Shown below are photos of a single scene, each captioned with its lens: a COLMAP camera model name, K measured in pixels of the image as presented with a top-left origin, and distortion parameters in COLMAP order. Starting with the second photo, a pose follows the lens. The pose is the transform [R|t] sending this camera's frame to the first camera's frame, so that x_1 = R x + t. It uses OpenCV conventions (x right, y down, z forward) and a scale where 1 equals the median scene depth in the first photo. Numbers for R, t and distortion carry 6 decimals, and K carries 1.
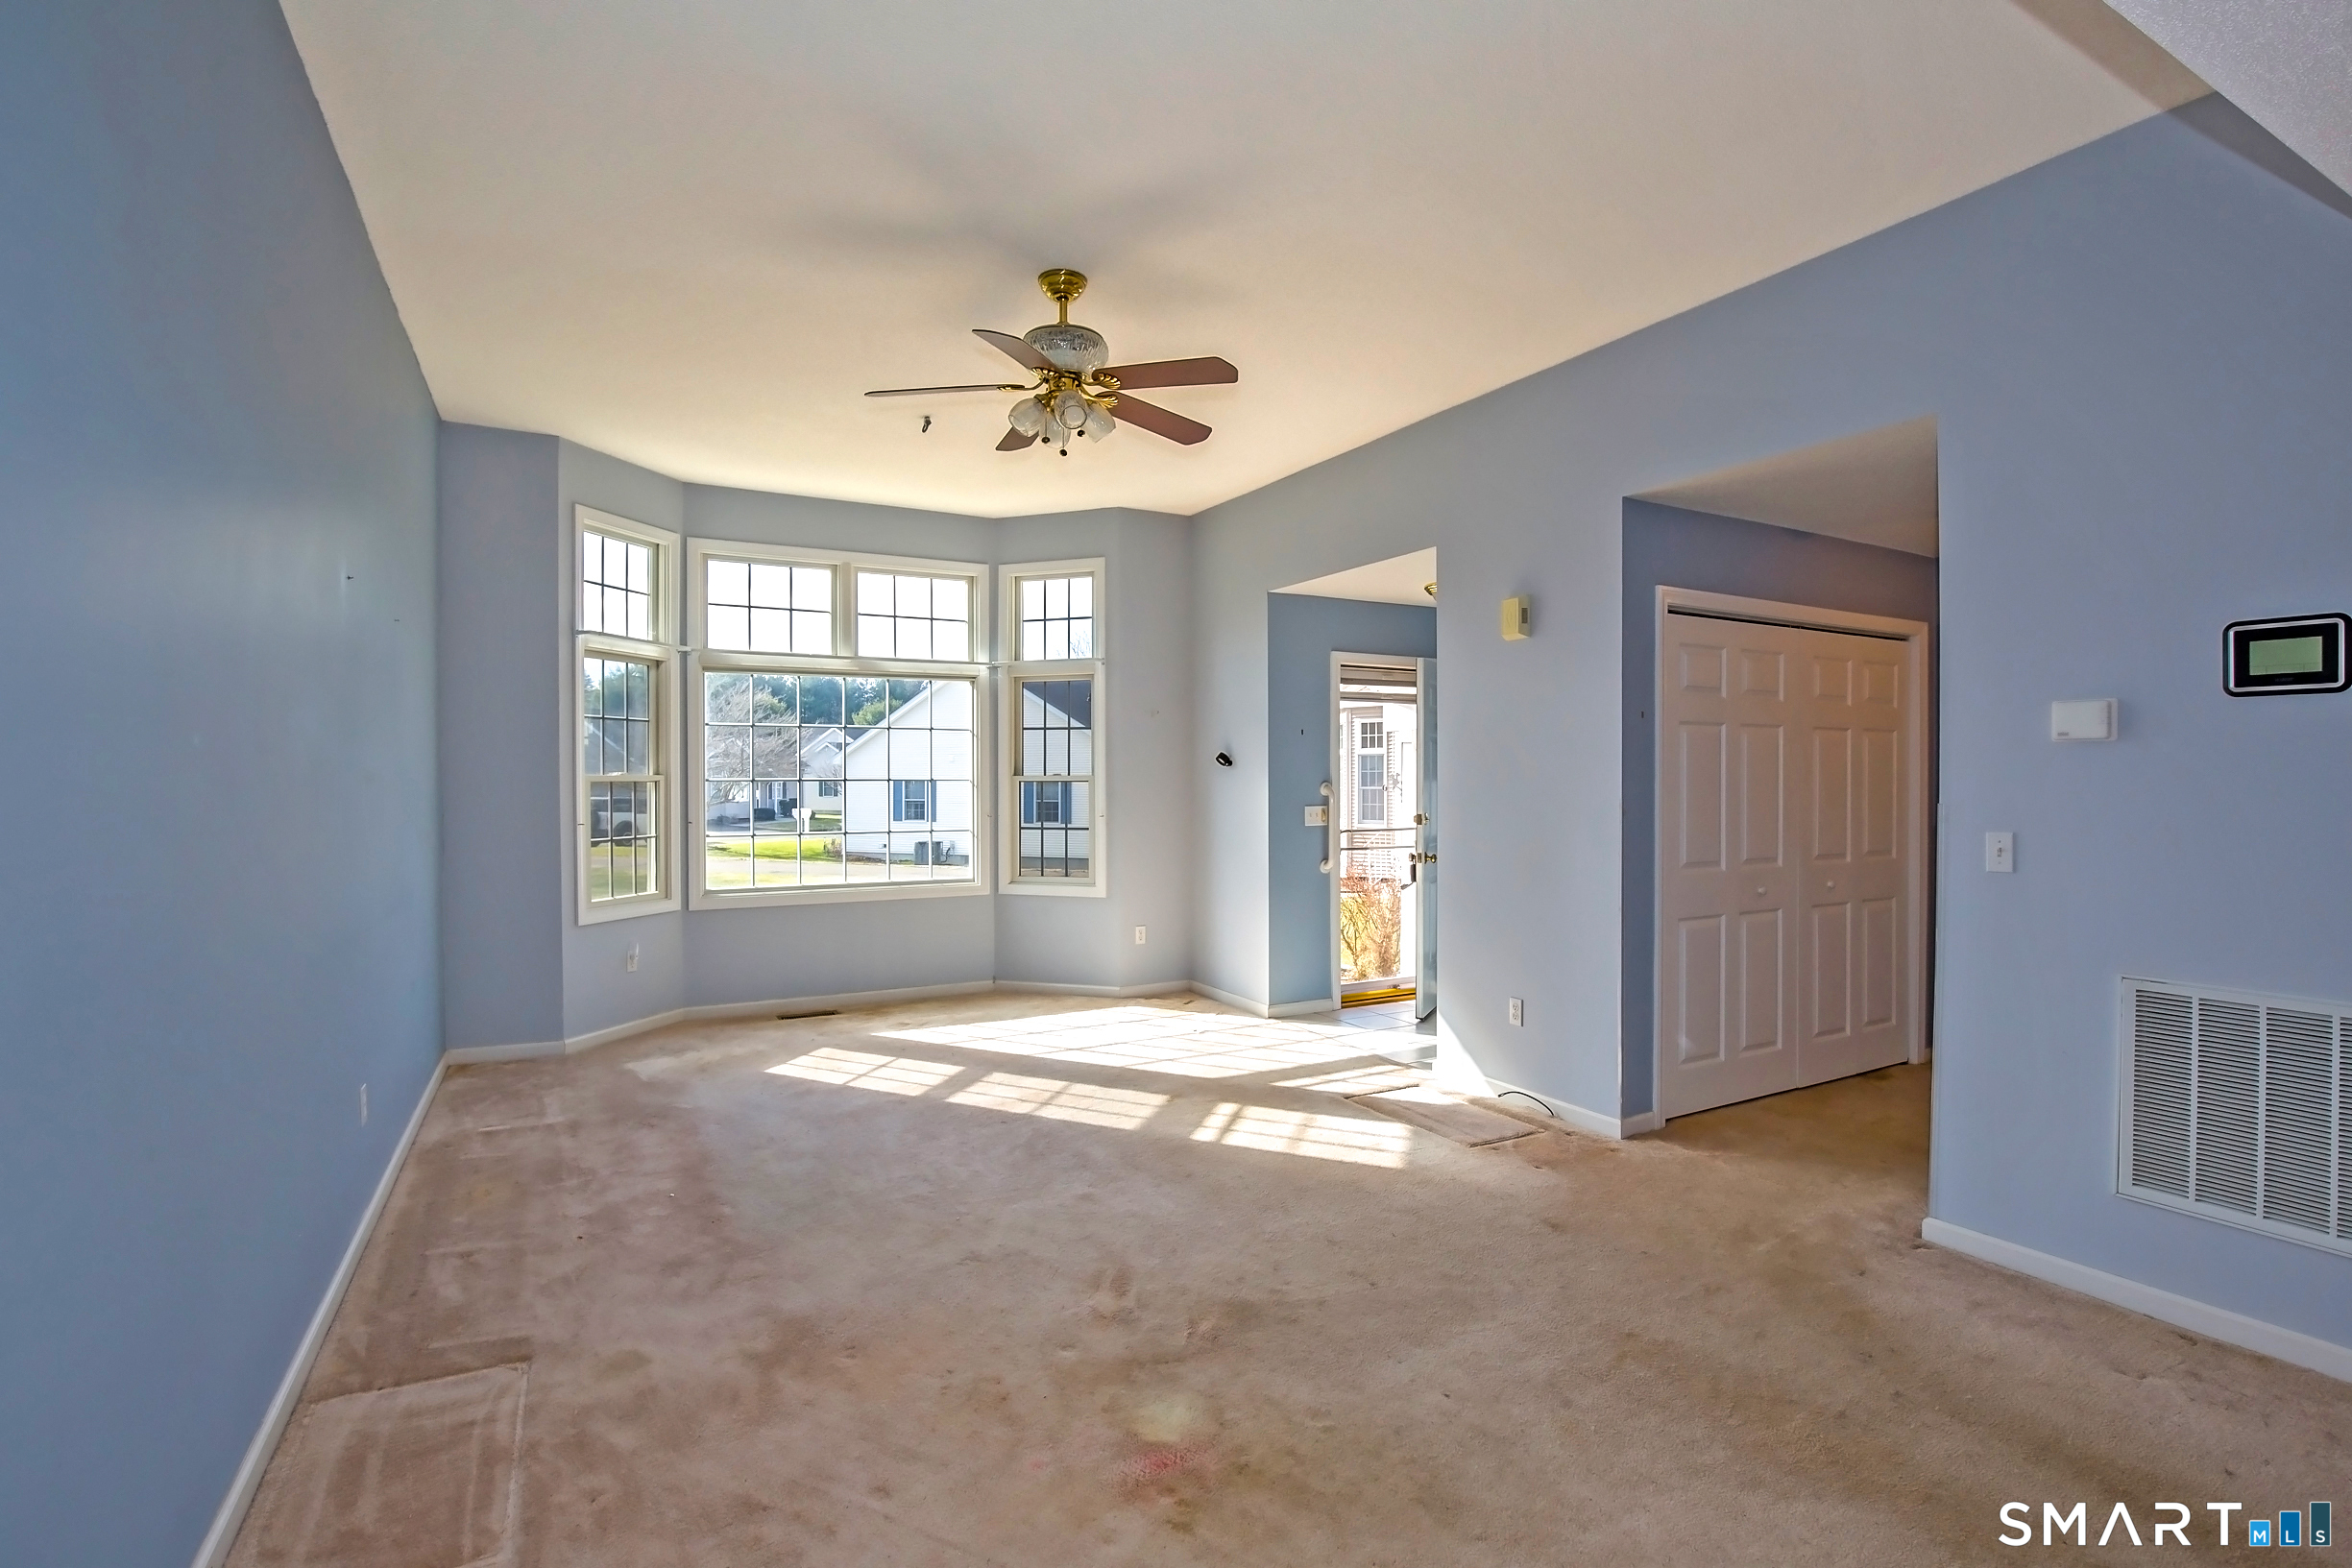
lens RADIAL K [[1121.5, 0, 1189.4], [0, 1121.5, 787.8], [0, 0, 1]] dist [-0.029604, 0.003944]
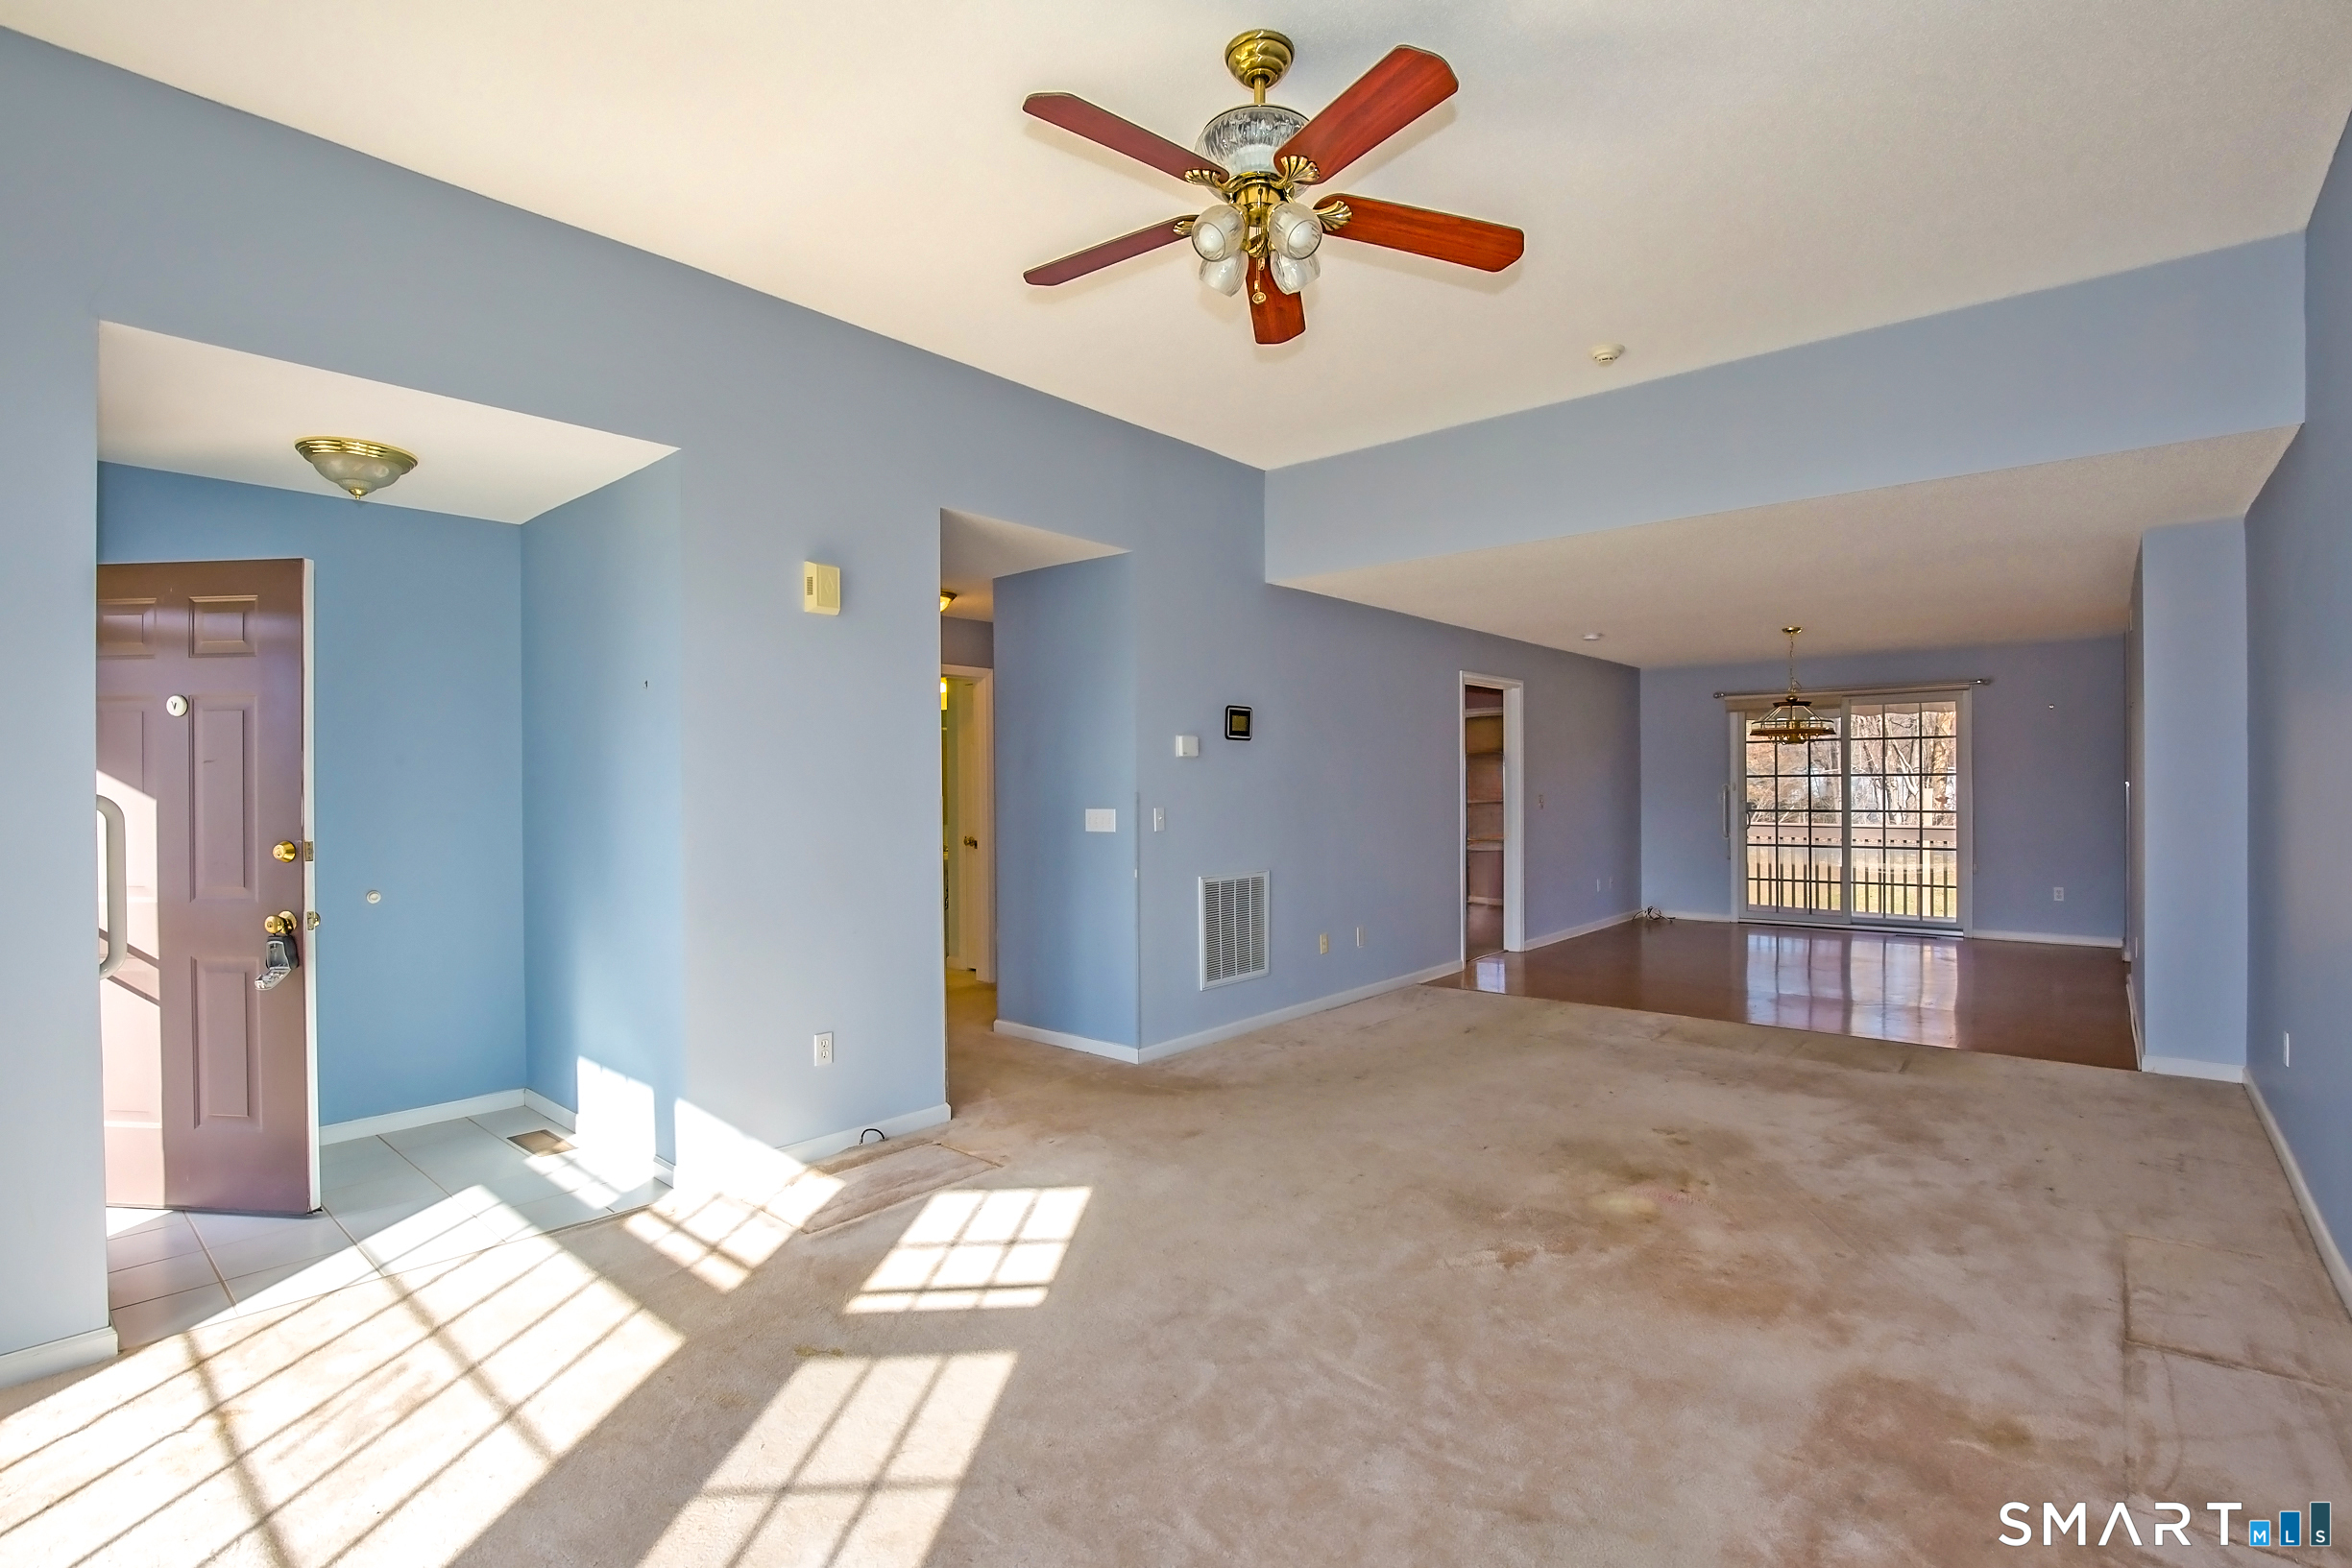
lens RADIAL K [[1077.6, 0, 1233.0], [0, 1077.6, 780.0], [0, 0, 1]] dist [-0.031480, 0.000225]
pose [[-0.371789, 0.000176, 0.928317, -0.493433], [0.011535, 0.999924, 0.004430, -0.004601], [-0.928246, 0.012356, -0.371763, 0.859564]]
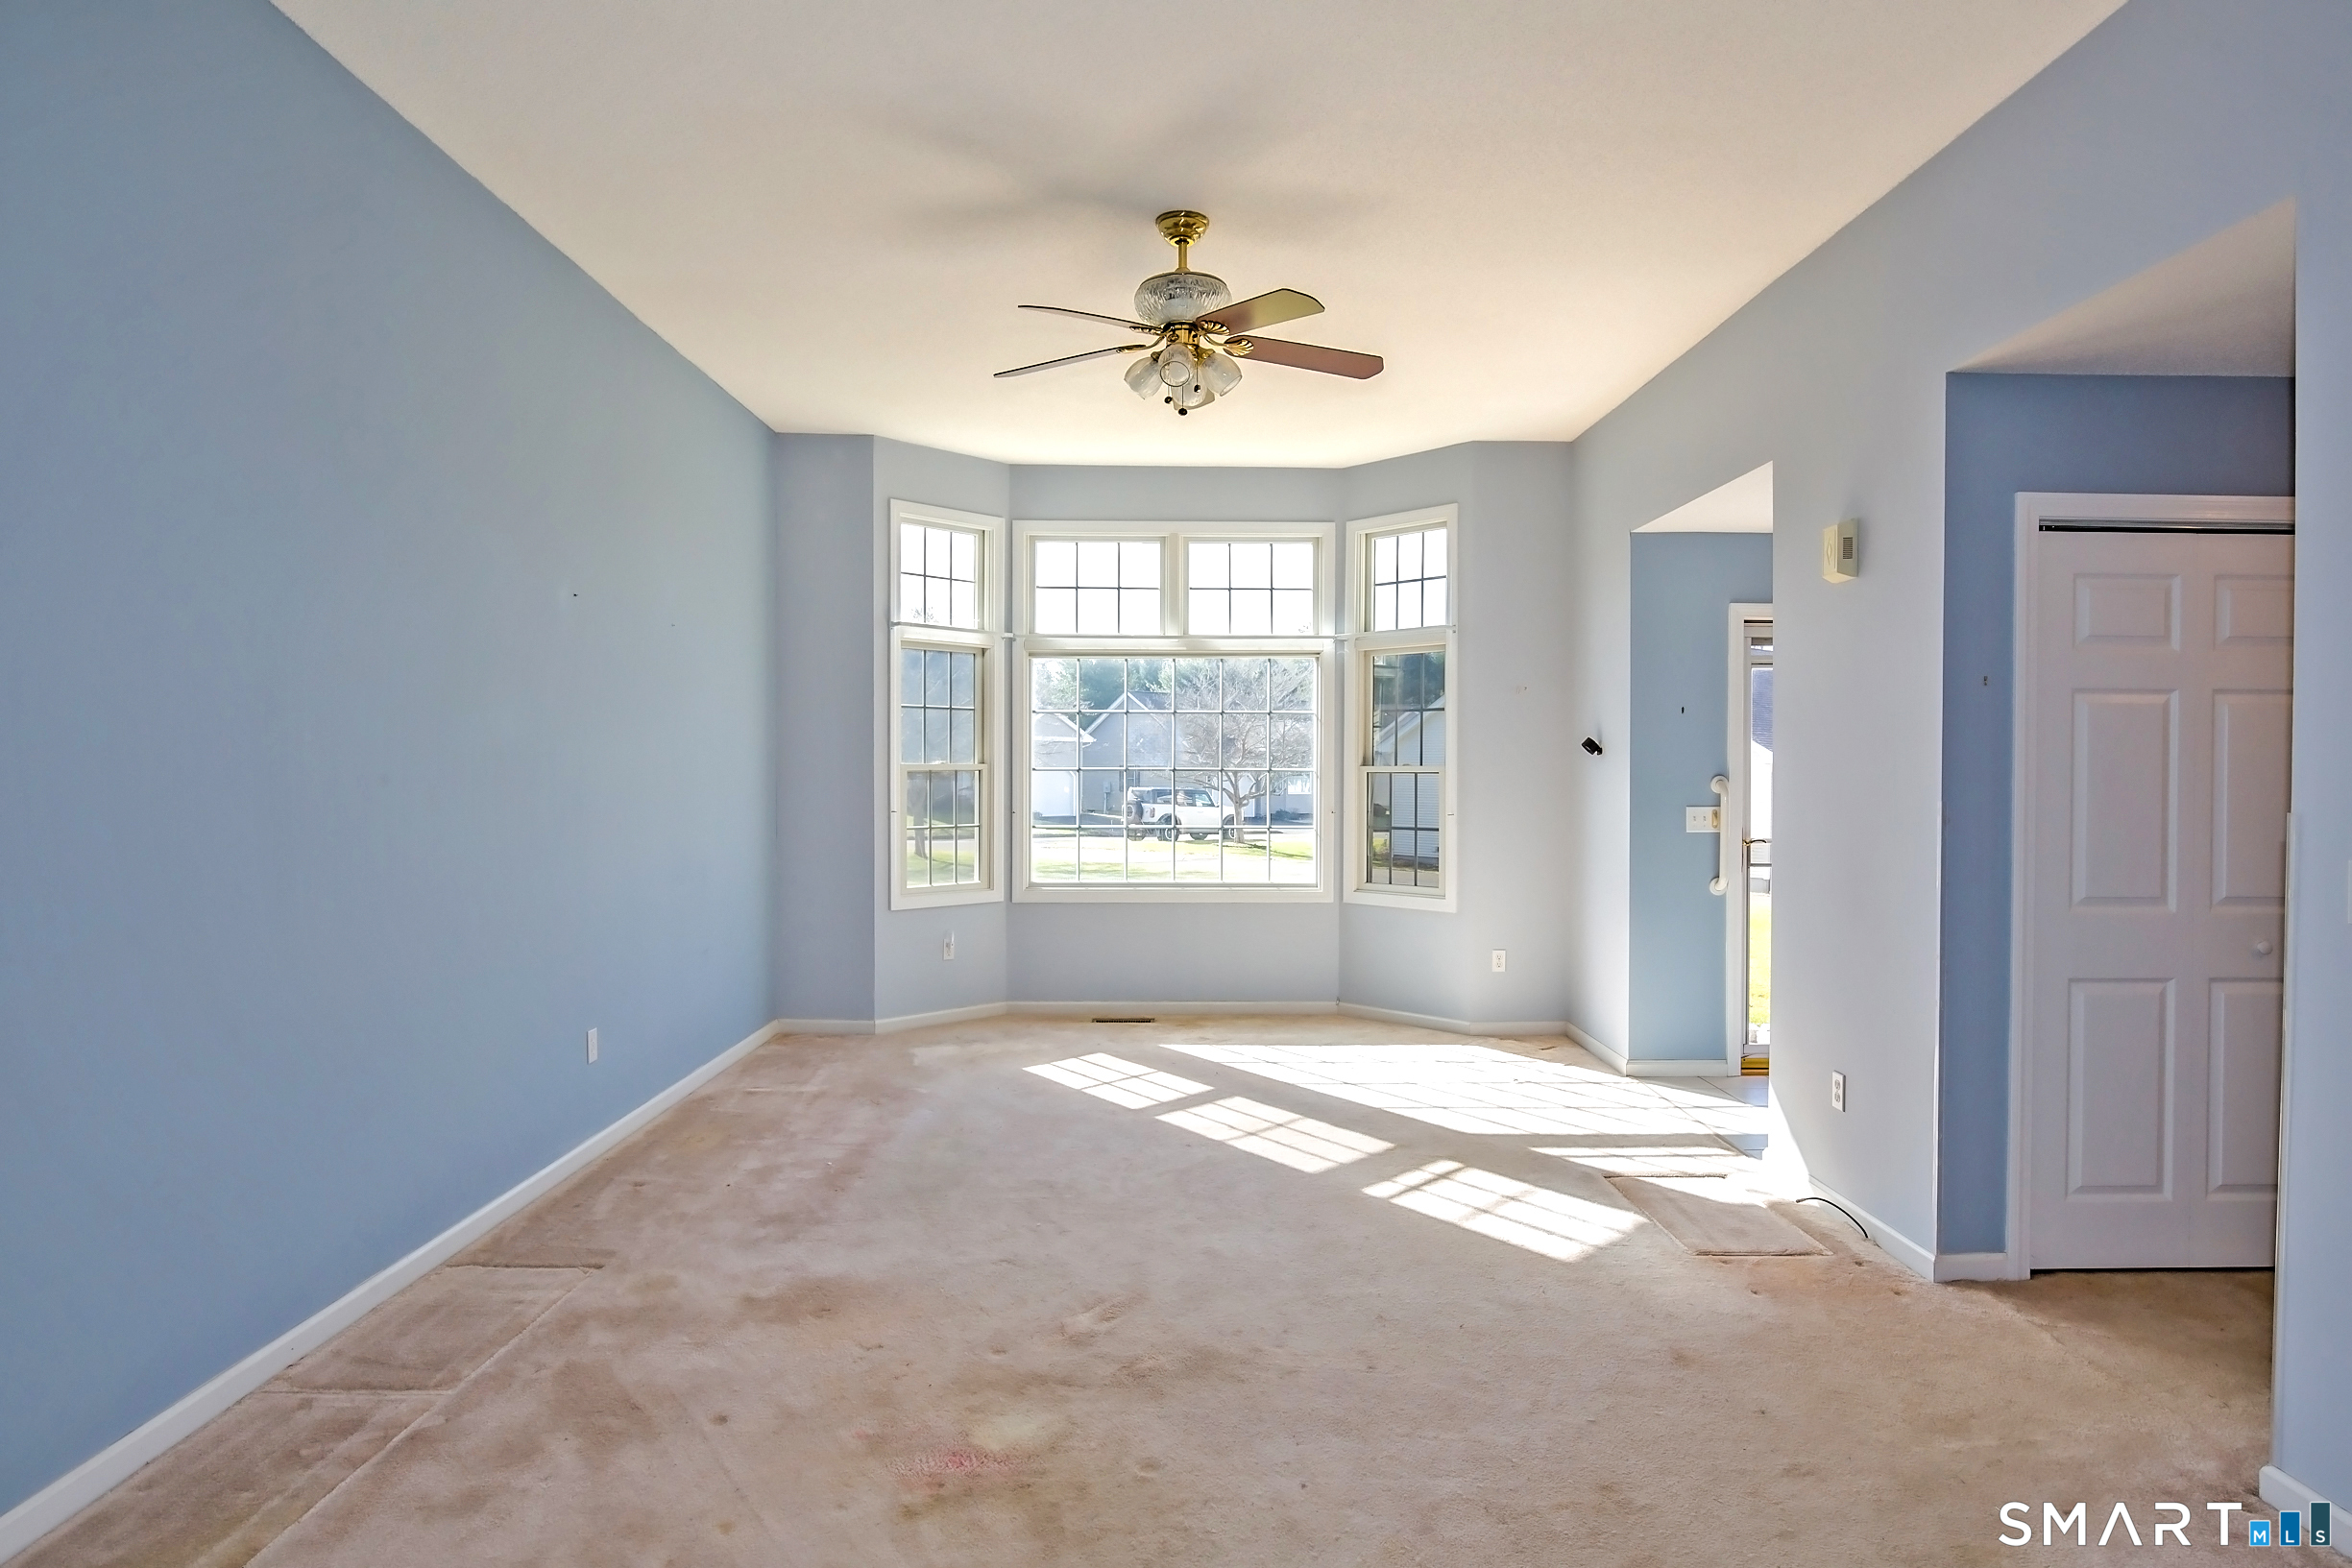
lens RADIAL K [[1381.2, 0, 1196.2], [0, 1381.2, 783.2], [0, 0, 1]] dist [-0.005823, -0.000533]
pose [[0.882731, 0.009098, -0.469791, 0.291031], [-0.008584, 0.999958, 0.003236, 0.000036], [0.469800, 0.001176, 0.882772, 0.007032]]
